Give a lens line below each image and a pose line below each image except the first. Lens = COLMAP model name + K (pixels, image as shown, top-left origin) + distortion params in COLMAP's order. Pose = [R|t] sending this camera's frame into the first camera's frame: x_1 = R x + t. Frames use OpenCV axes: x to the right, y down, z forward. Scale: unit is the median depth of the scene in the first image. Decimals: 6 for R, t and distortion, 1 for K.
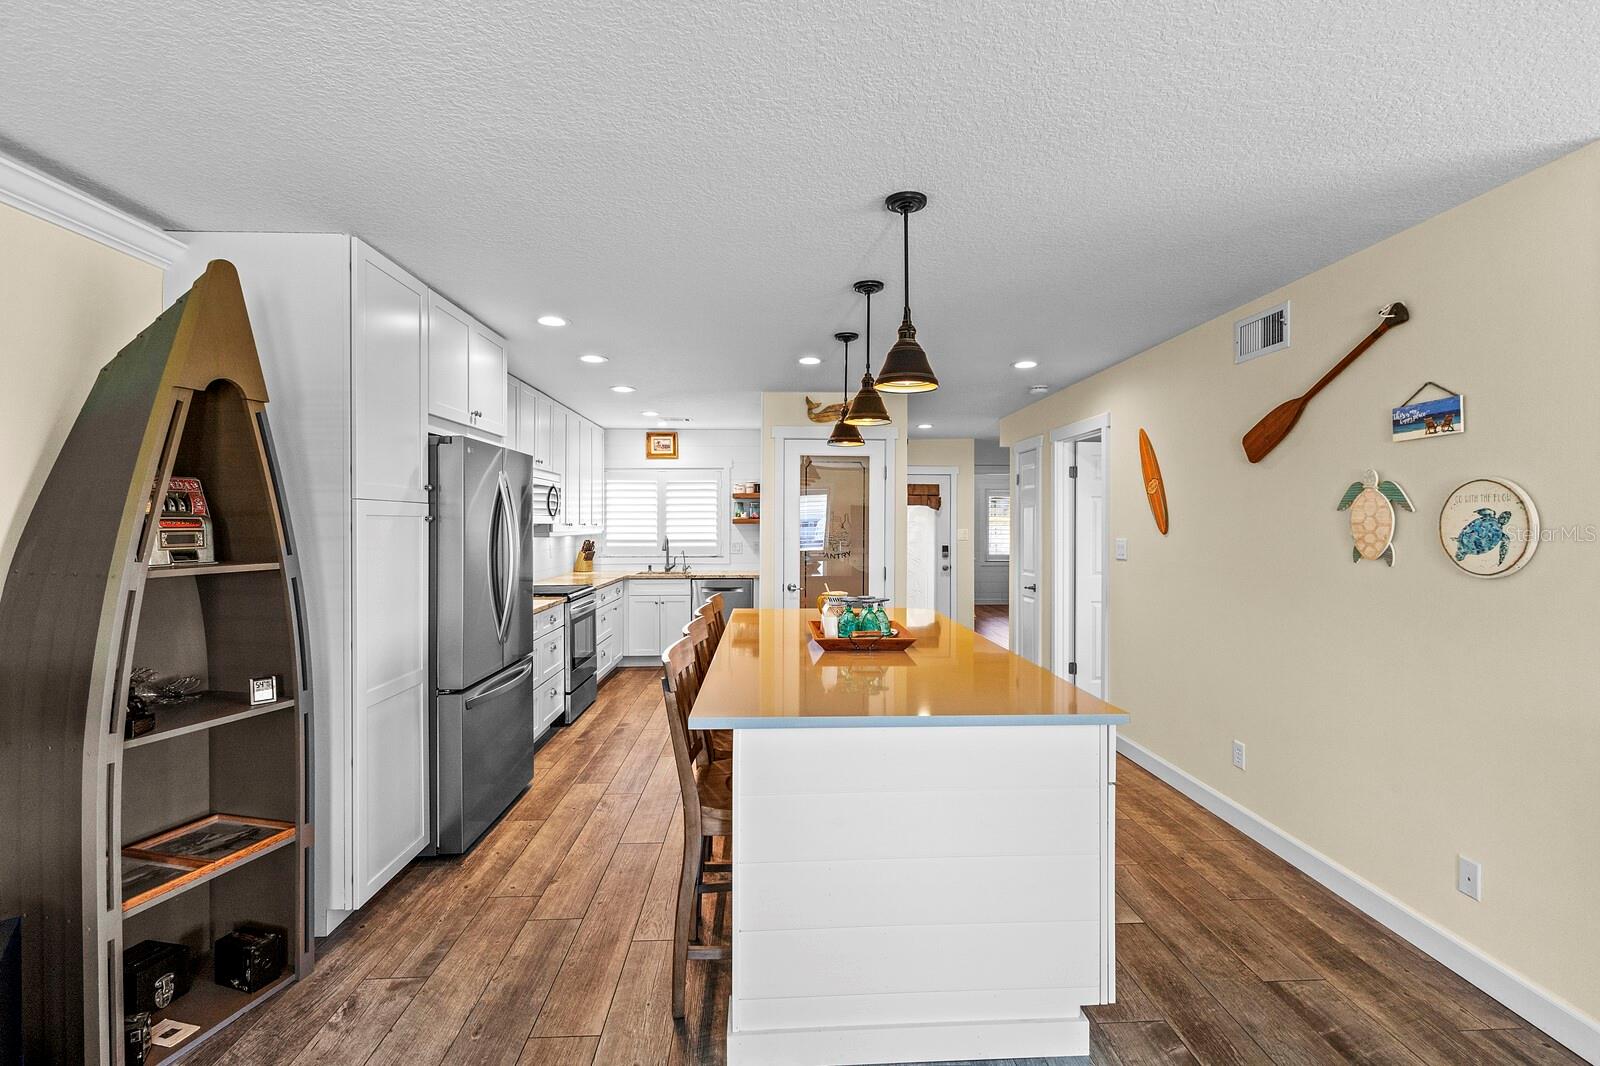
lens RADIAL K [[733.3, 0, 816.6], [0, 733.3, 516.6], [0, 0, 1]] dist [0.007490, -0.001918]
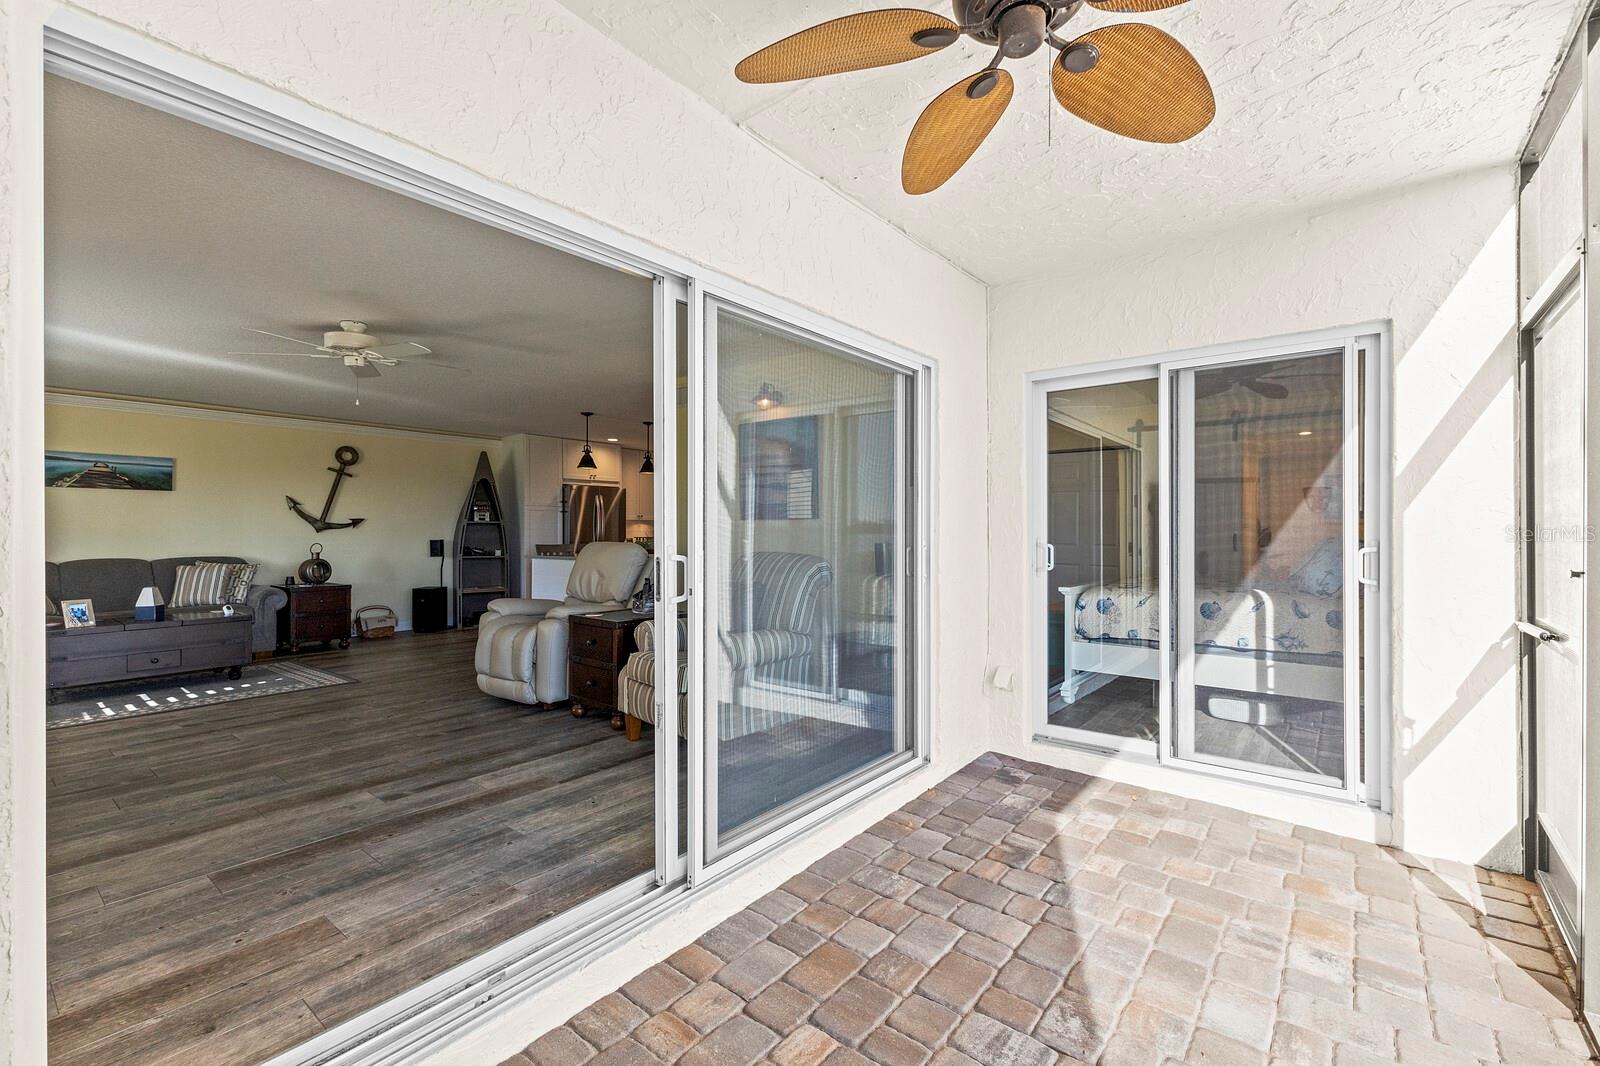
lens RADIAL K [[695.1, 0, 799.5], [0, 695.1, 507.8], [0, 0, 1]] dist [0.008924, -0.000443]
pose [[0.731291, -0.024732, -0.681617, 1.198086], [0.005736, 0.999530, -0.030113, 0.042597], [0.682041, 0.018112, 0.731089, -0.245007]]
